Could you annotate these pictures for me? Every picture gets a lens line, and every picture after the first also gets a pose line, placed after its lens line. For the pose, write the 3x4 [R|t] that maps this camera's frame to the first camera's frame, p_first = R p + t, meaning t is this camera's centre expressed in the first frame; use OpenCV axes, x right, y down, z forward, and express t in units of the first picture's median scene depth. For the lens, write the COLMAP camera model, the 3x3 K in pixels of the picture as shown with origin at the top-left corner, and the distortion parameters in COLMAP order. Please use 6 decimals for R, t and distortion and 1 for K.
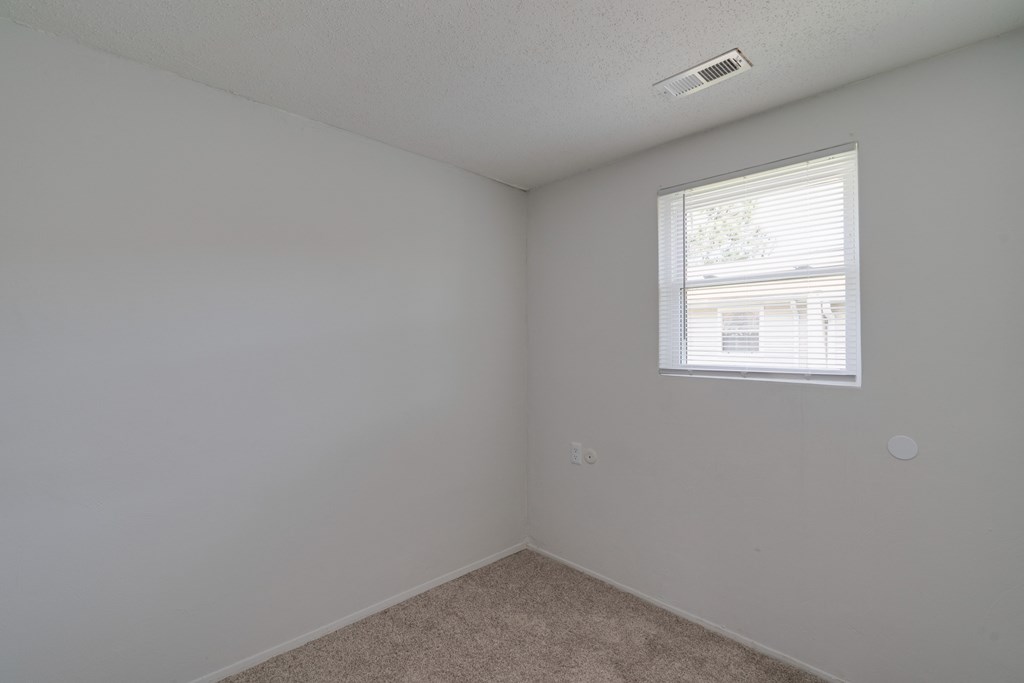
lens RADIAL K [[530.1, 0, 516.5], [0, 530.1, 336.6], [0, 0, 1]] dist [-0.005181, -0.001186]
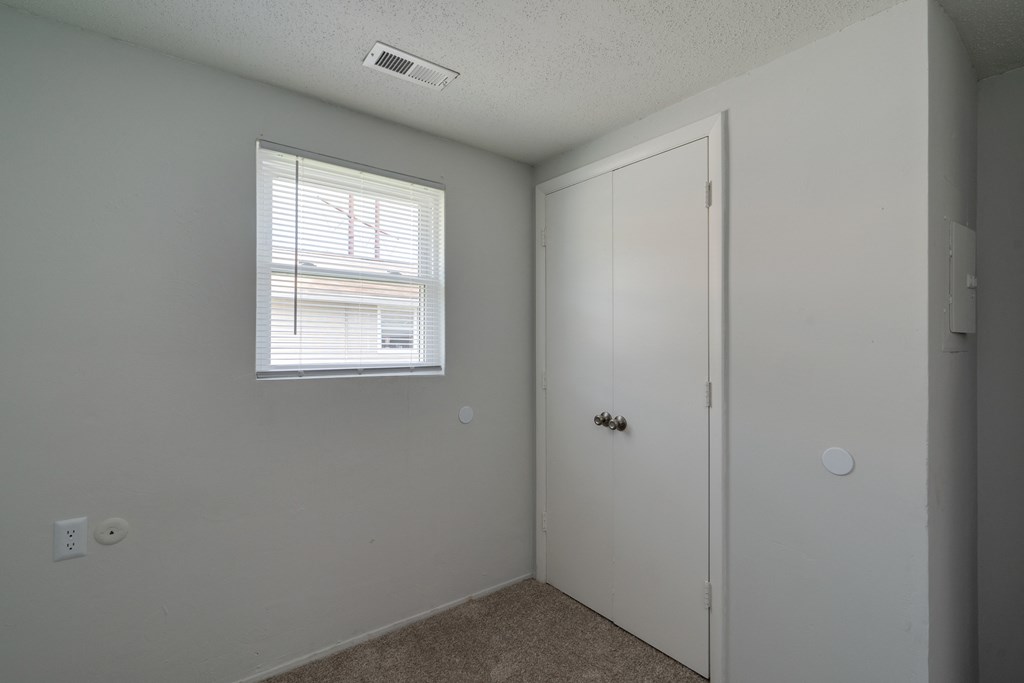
lens RADIAL K [[526.0, 0, 527.6], [0, 526.0, 340.4], [0, 0, 1]] dist [0.039055, 0.000093]
pose [[0.020599, 0.001369, 0.999787, -0.579297], [-0.025588, 0.999672, -0.000842, 0.005850], [-0.999460, -0.025565, 0.020627, 0.690519]]
